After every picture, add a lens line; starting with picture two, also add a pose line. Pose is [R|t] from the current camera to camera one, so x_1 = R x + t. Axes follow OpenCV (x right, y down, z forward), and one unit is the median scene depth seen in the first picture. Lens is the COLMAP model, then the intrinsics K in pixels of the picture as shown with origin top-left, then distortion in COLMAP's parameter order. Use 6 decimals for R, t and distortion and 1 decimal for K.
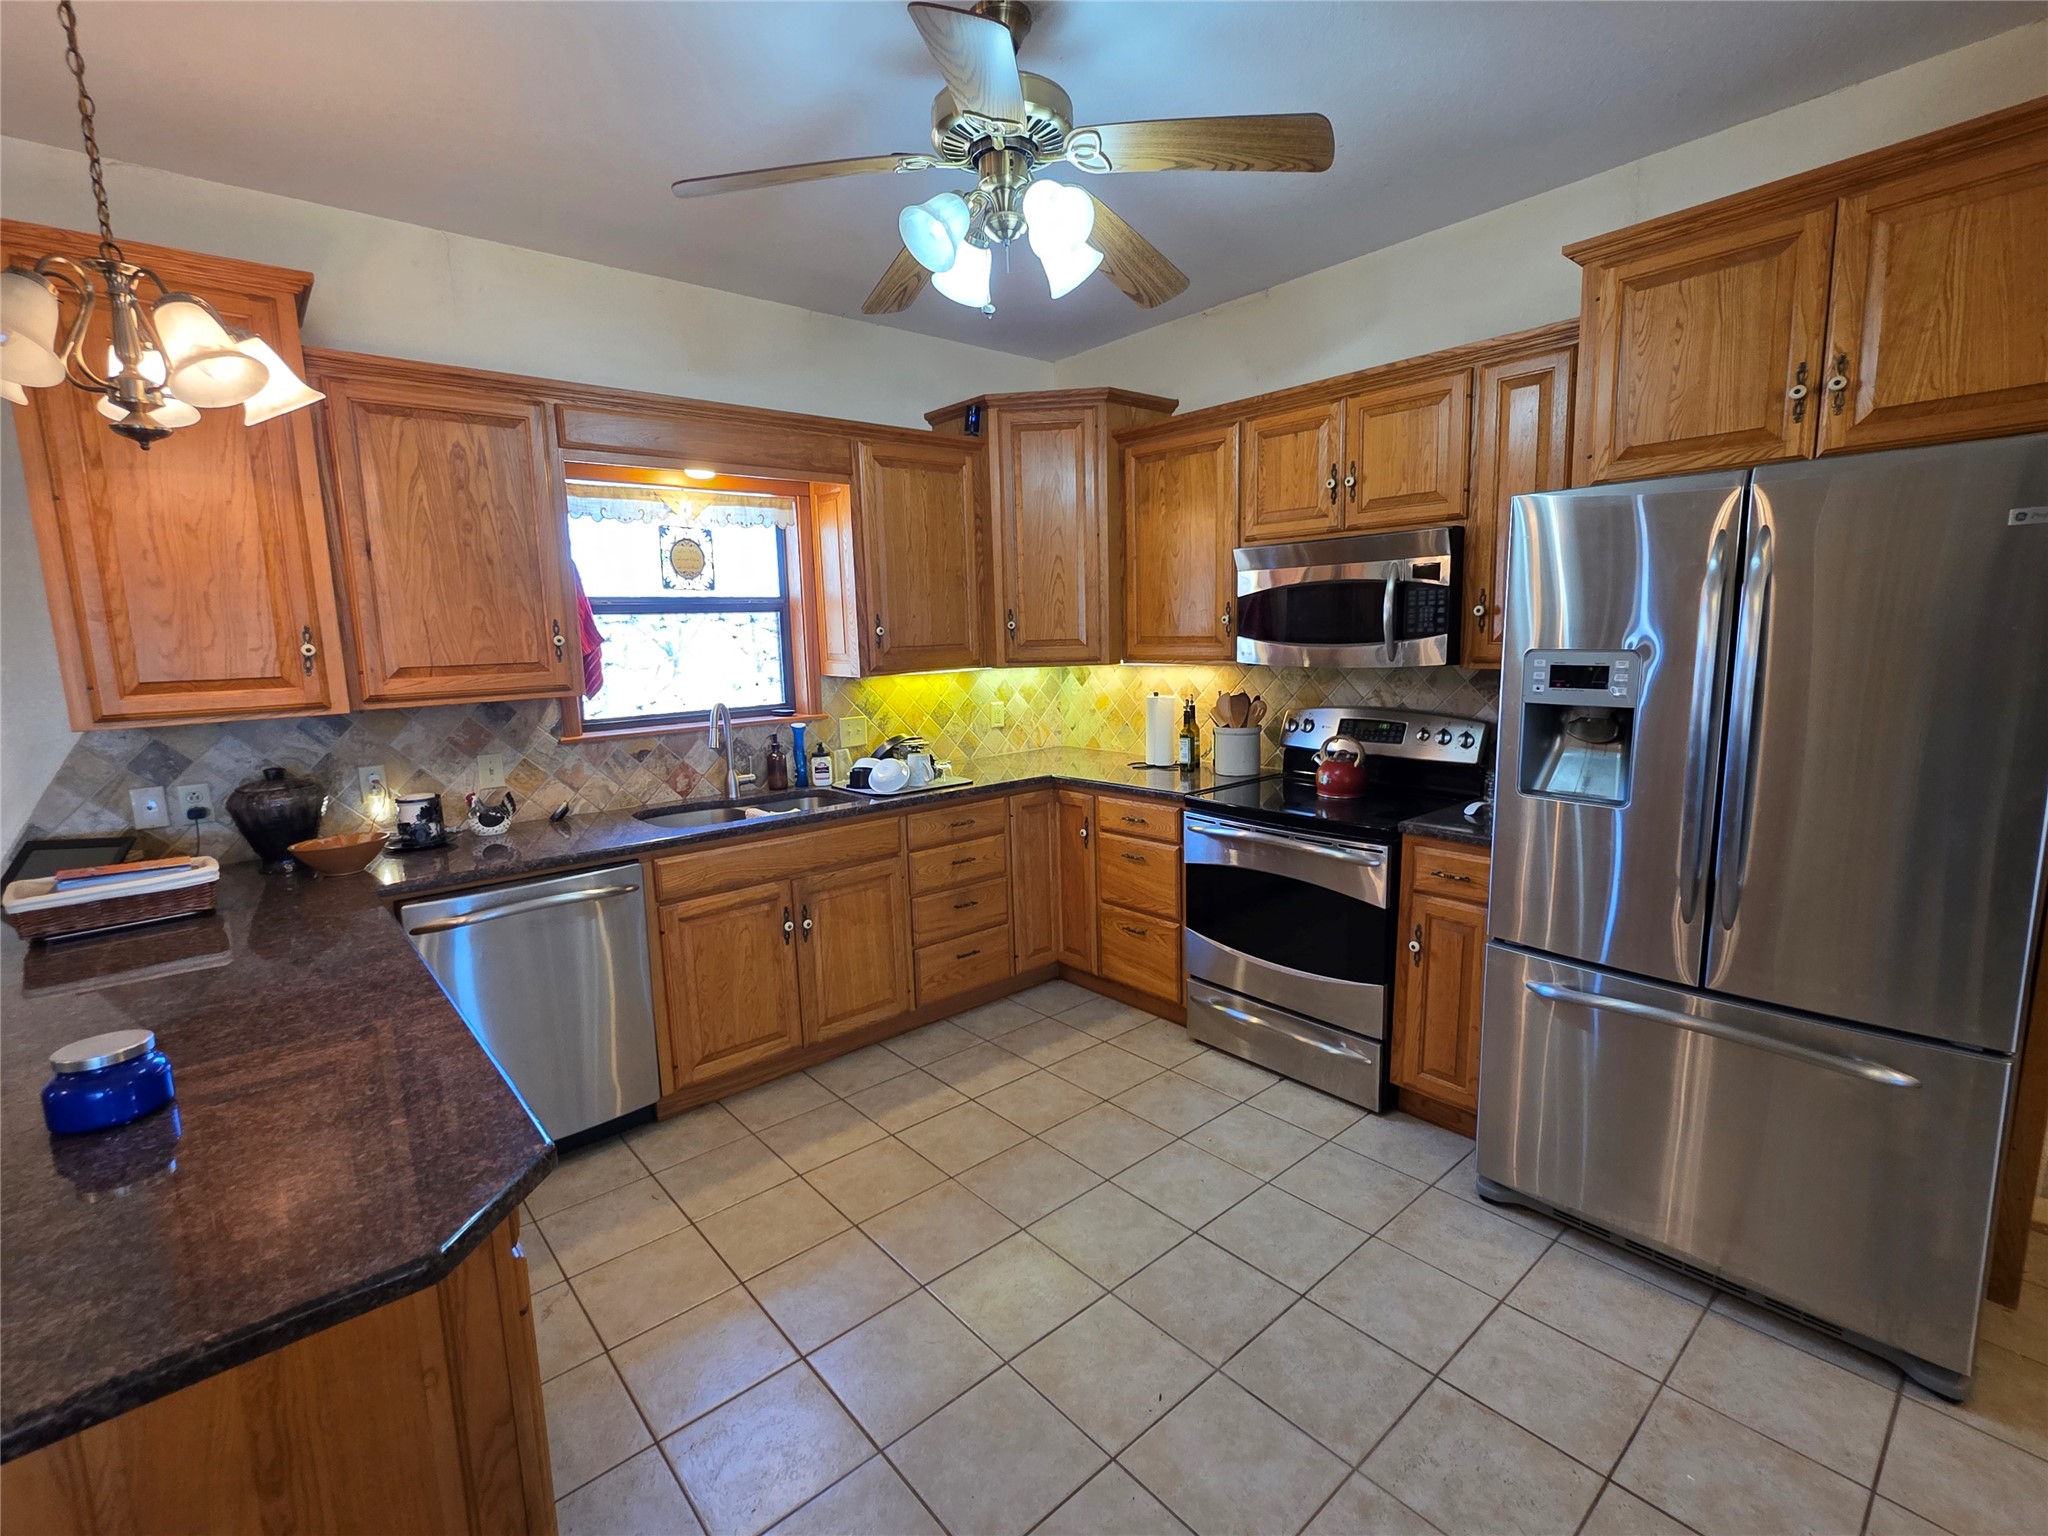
lens RADIAL K [[923.8, 0, 1023.7], [0, 923.8, 765.7], [0, 0, 1]] dist [-0.000216, 0.000004]
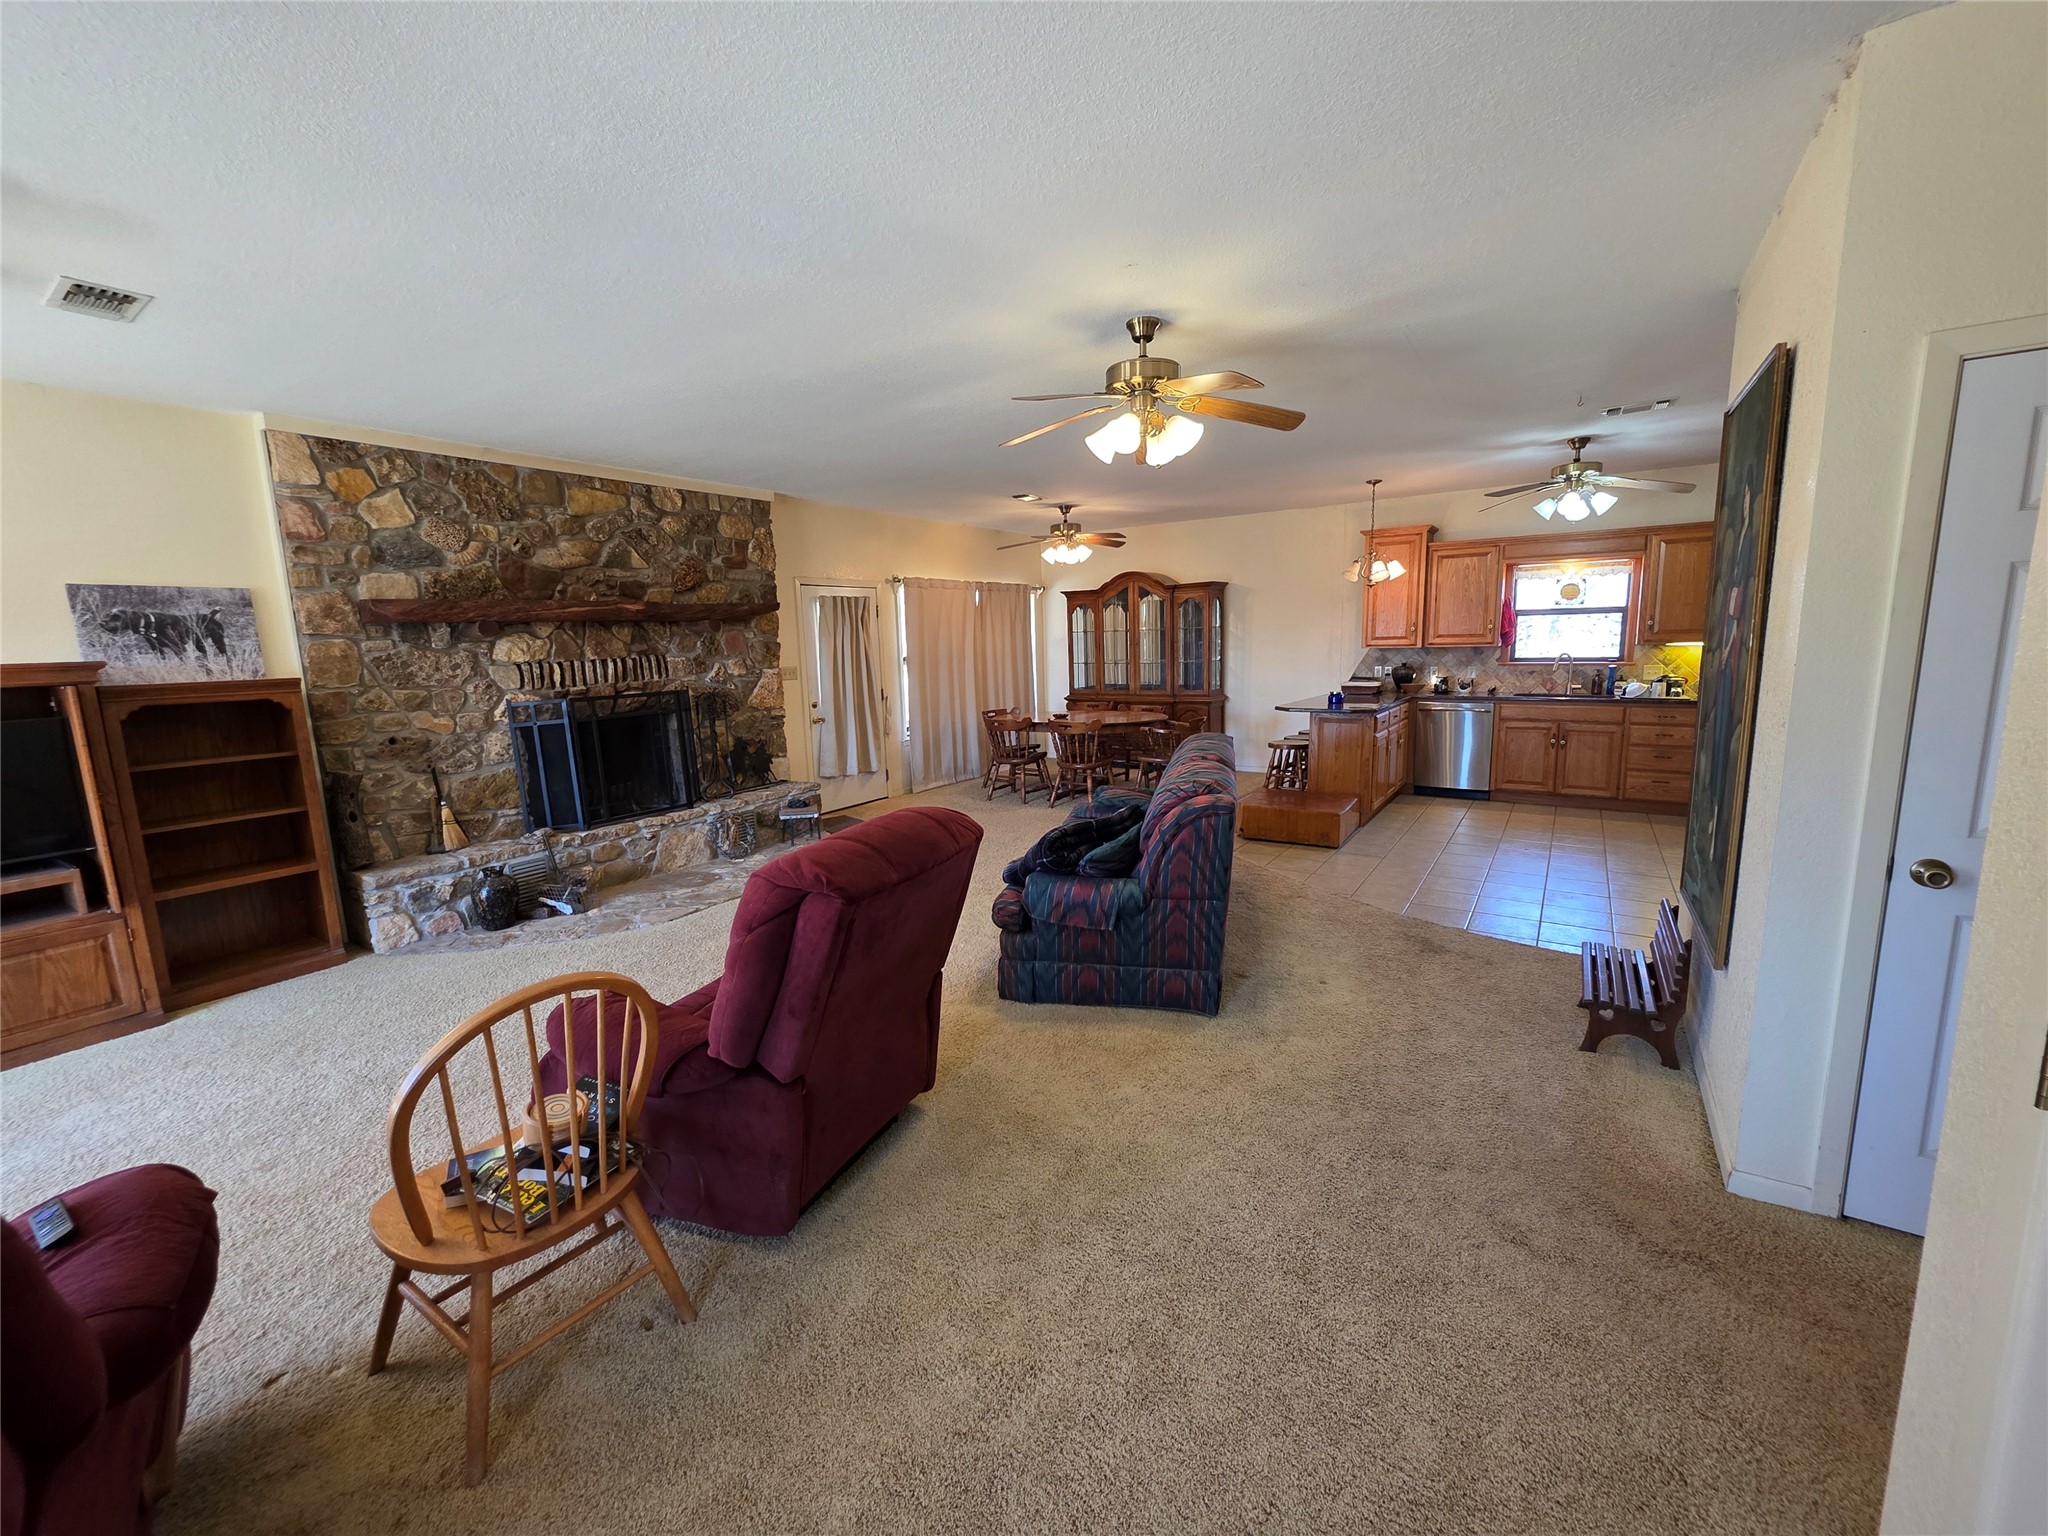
lens RADIAL K [[816.7, 0, 1027.8], [0, 816.7, 766.4], [0, 0, 1]] dist [-0.002459, 0.000096]
pose [[0.272017, 0.172415, -0.946720, 1.412982], [-0.127353, 0.981614, 0.142178, 0.102742], [0.953828, 0.081893, 0.288974, -0.963327]]
